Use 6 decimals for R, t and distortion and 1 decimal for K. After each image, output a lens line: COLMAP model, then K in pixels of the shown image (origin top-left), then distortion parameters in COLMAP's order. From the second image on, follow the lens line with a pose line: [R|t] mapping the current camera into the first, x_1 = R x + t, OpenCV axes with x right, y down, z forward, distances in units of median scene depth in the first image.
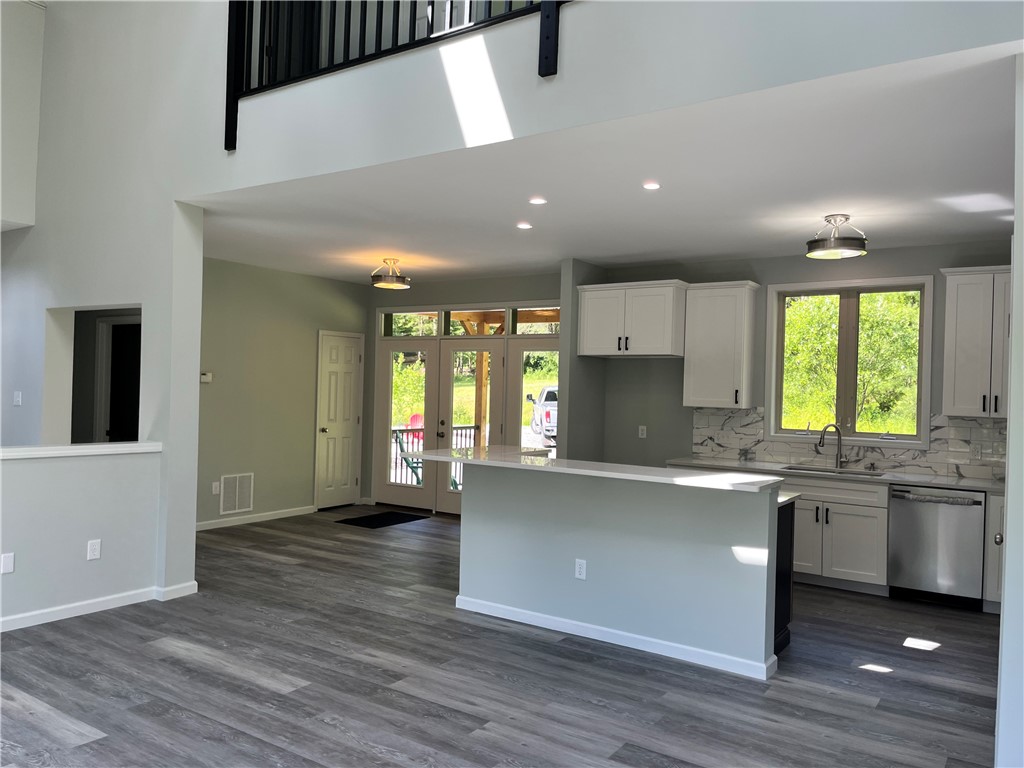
lens RADIAL K [[771.2, 0, 512.0], [0, 771.2, 384.0], [0, 0, 1]] dist [0.104636, -0.135077]
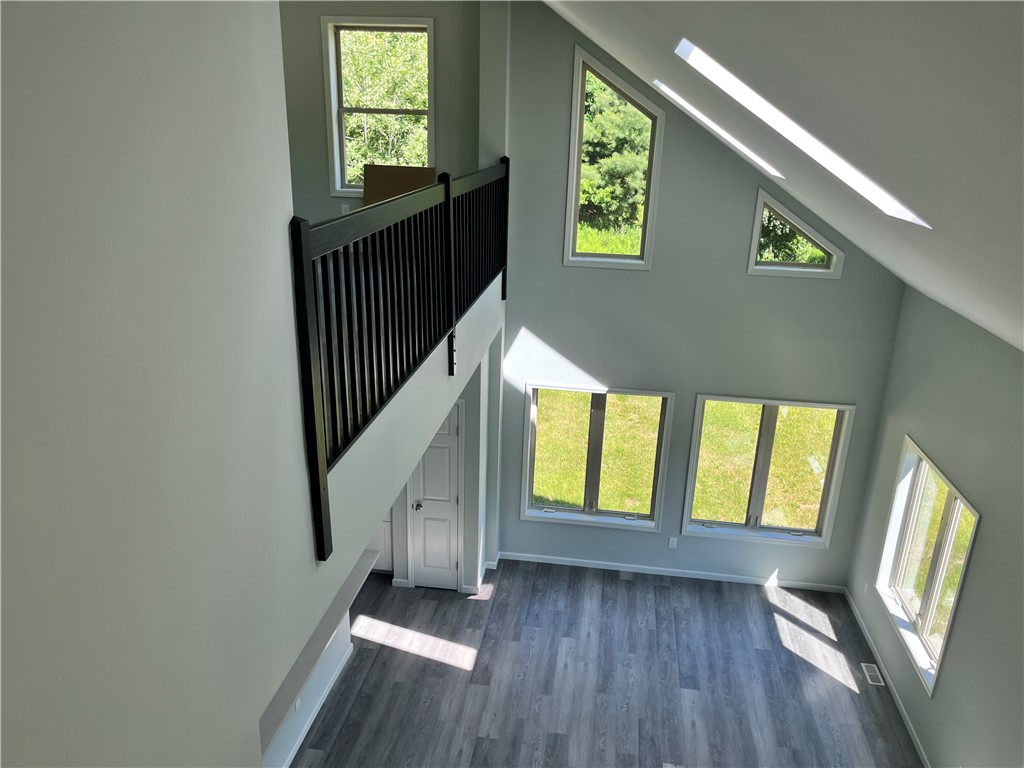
lens RADIAL K [[771.2, 0, 512.0], [0, 771.2, 384.0], [0, 0, 1]] dist [0.104636, -0.135077]
pose [[-0.435102, -0.323630, 0.840208, -0.918797], [-0.045283, 0.939854, 0.338561, -0.653607], [-0.899242, 0.109261, -0.423587, 1.136707]]
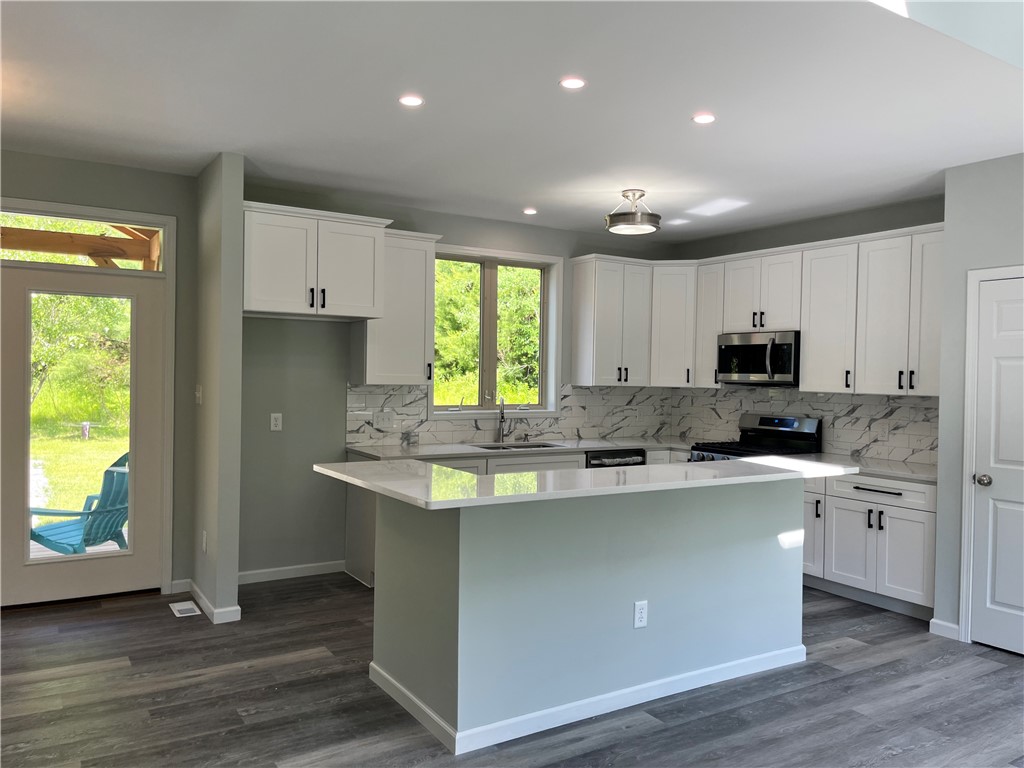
lens RADIAL K [[771.2, 0, 512.0], [0, 771.2, 384.0], [0, 0, 1]] dist [0.104636, -0.135077]
pose [[0.405992, -0.034050, 0.913242, -0.614193], [-0.012967, 0.998990, 0.043011, -0.010136], [-0.913785, -0.029304, 0.405141, 0.796131]]
